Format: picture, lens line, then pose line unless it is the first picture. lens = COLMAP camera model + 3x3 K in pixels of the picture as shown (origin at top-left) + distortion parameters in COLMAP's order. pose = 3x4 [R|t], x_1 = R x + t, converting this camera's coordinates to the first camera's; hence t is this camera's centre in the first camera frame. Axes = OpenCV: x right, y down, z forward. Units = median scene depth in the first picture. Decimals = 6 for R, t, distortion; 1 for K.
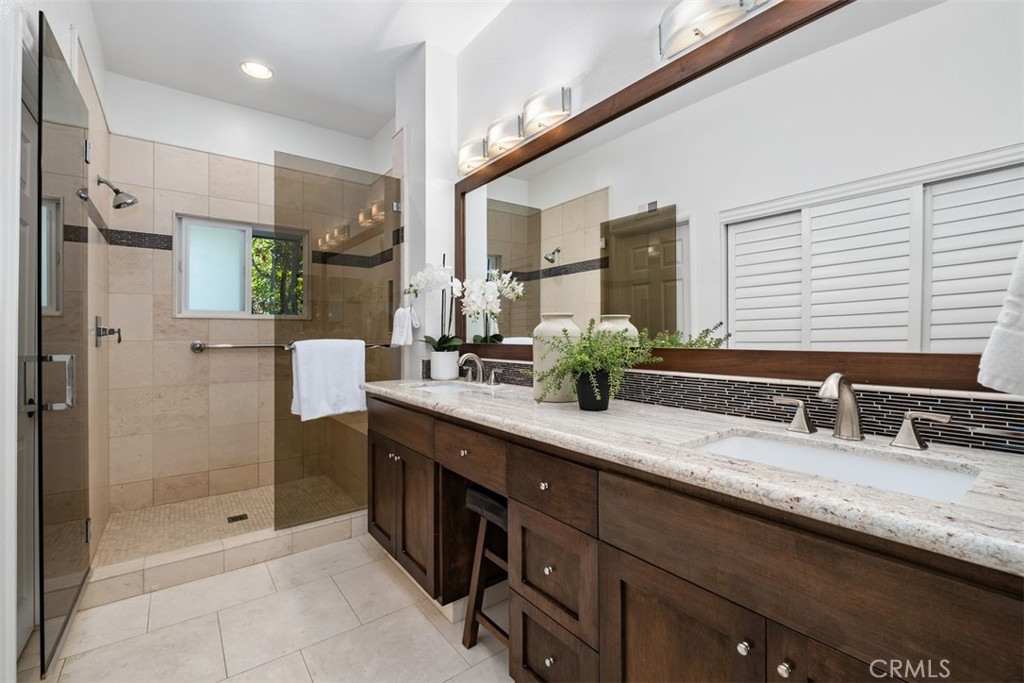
lens RADIAL K [[436.2, 0, 511.6], [0, 436.2, 333.4], [0, 0, 1]] dist [-0.003533, -0.003195]
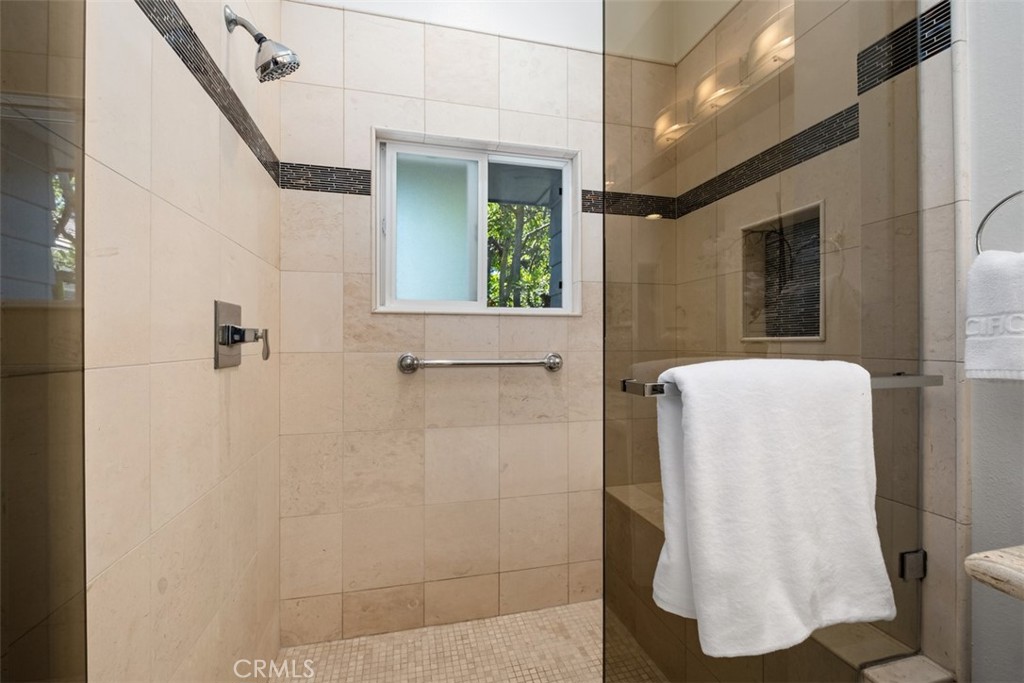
lens RADIAL K [[436.2, 0, 511.3], [0, 436.2, 342.1], [0, 0, 1]] dist [-0.003533, -0.003195]
pose [[0.917841, 0.002825, -0.396939, -0.380862], [-0.001145, 0.999989, 0.004470, 0.000225], [0.396947, -0.003648, 0.917834, 0.544399]]
